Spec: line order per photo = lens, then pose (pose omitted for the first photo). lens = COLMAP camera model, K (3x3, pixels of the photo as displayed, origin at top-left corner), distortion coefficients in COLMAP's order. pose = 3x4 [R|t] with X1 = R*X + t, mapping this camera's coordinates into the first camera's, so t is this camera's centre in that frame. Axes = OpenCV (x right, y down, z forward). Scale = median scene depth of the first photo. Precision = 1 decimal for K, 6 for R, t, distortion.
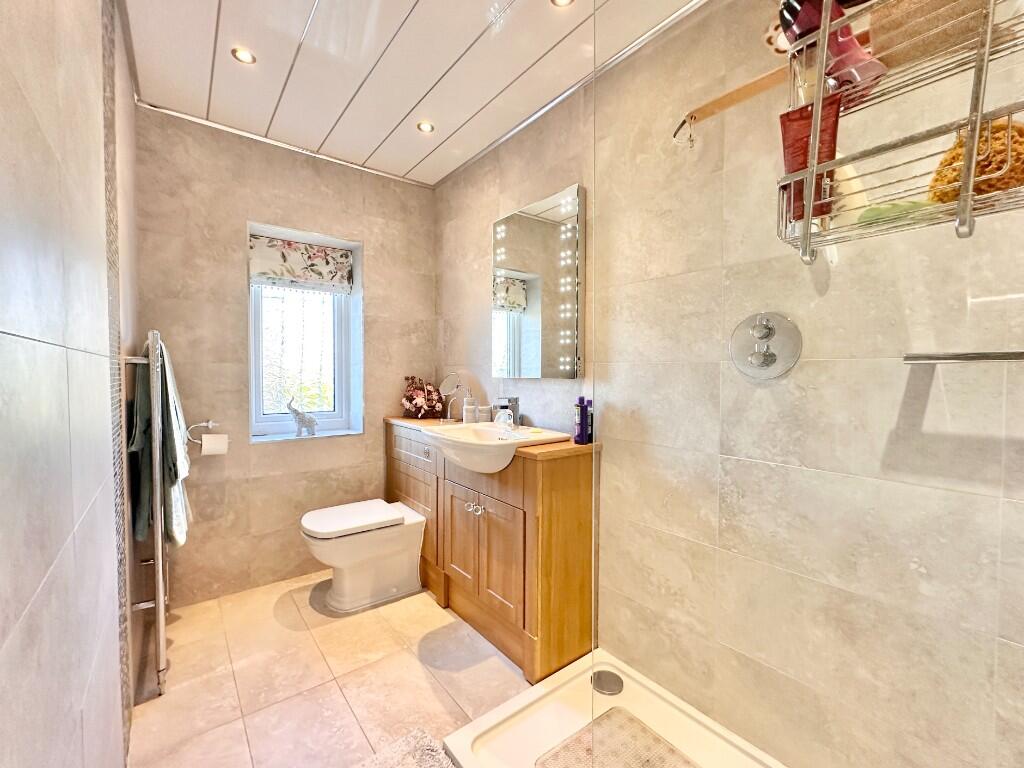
lens RADIAL K [[409.5, 0, 512.0], [0, 409.5, 384.0], [0, 0, 1]] dist [-0.001246, 0.000322]
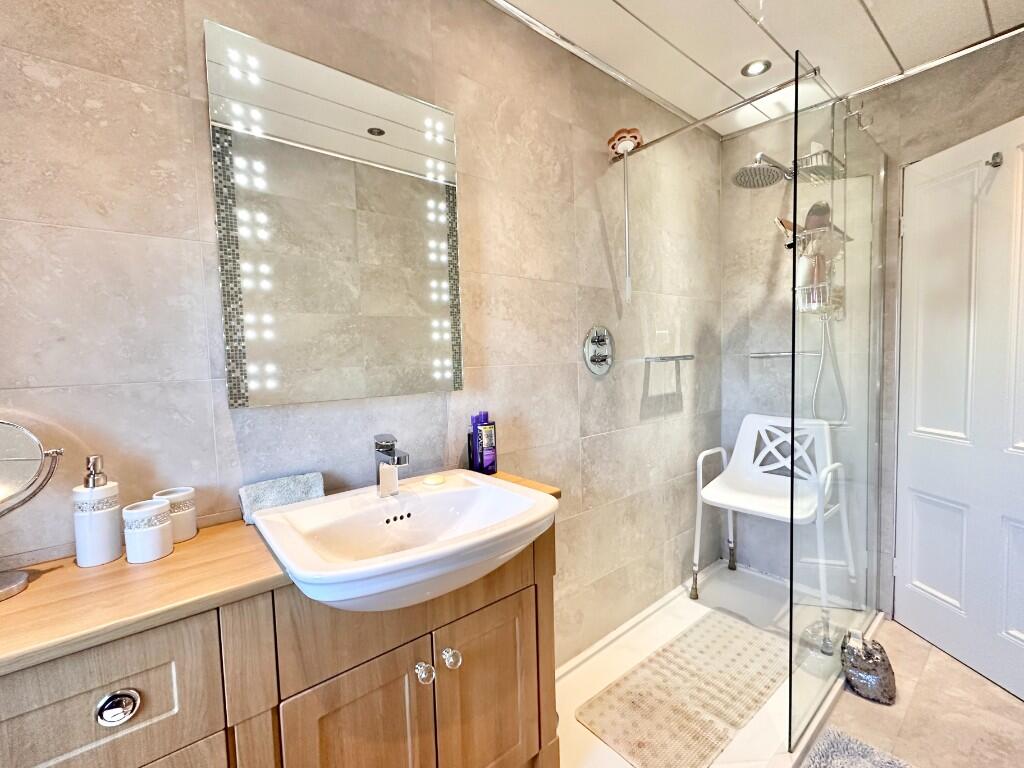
lens RADIAL K [[438.6, 0, 512.0], [0, 438.6, 384.0], [0, 0, 1]] dist [-0.001078, 0.000045]
pose [[0.008233, -0.066855, 0.997729, -0.723020], [0.062727, 0.995832, 0.066210, -0.080513], [-0.997997, 0.062039, 0.012392, 1.063320]]
